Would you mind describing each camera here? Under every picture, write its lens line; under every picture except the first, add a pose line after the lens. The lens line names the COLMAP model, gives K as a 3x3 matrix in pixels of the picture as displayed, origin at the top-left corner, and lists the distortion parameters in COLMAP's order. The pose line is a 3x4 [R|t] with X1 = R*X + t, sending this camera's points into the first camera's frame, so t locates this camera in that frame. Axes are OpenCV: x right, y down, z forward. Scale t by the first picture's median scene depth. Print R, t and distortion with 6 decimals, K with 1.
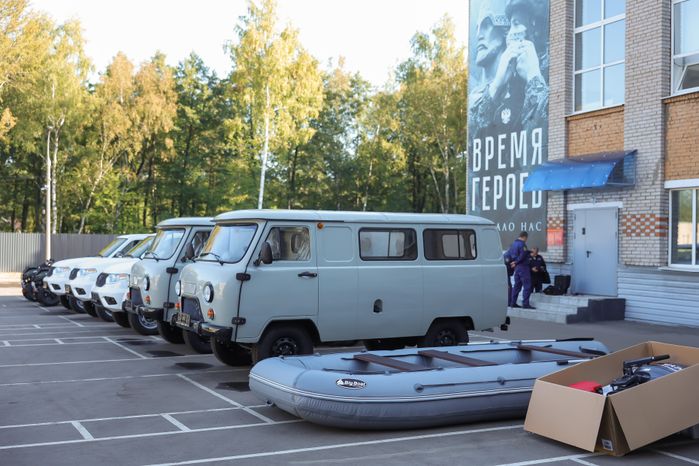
lens RADIAL K [[829.7, 0, 348.6], [0, 829.7, 237.7], [0, 0, 1]] dist [-0.008142, 0.000000]
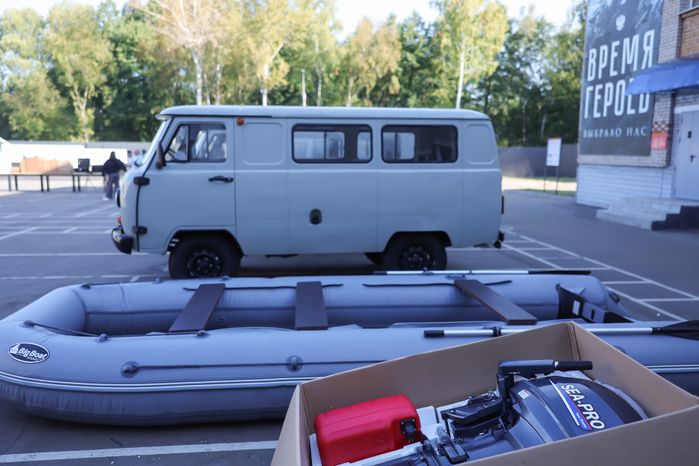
lens RADIAL K [[545.3, 0, 348.7], [0, 545.3, 228.2], [0, 0, 1]] dist [0.003205, -0.006832]
pose [[0.936565, 0.045089, -0.347581, 0.124980], [0.005417, 0.989710, 0.142984, 0.006491], [0.350451, -0.135797, 0.926684, 0.231793]]
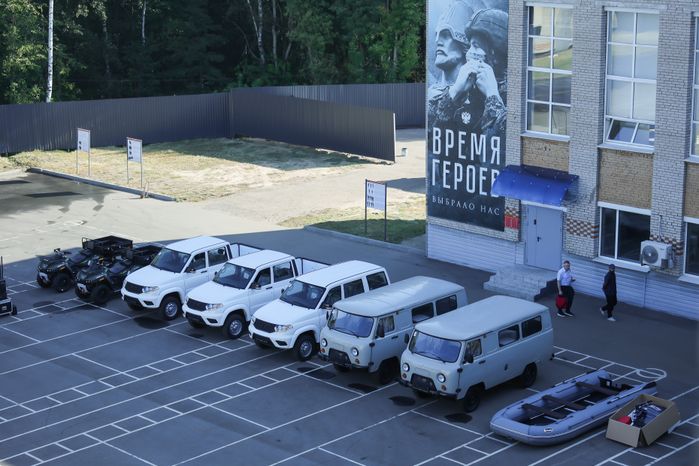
lens RADIAL K [[1365.4, 0, 346.7], [0, 1365.4, 232.8], [0, 0, 1]] dist [-0.013421, 0.000000]
pose [[0.953313, -0.095713, 0.286414, -0.598227], [0.021032, 0.967184, 0.253206, -0.516426], [-0.301250, -0.235360, 0.924042, -0.895994]]
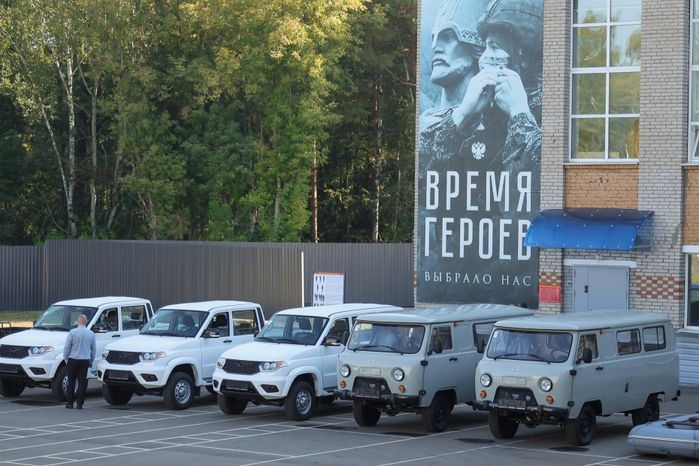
lens RADIAL K [[1959.1, 0, 352.3], [0, 1959.1, 232.2], [0, 0, 1]] dist [-0.021777, 0.000000]
pose [[0.901052, -0.009974, 0.433595, -0.843488], [-0.004839, 0.999442, 0.033046, -0.132790], [-0.433683, -0.031874, 0.900502, -0.813127]]
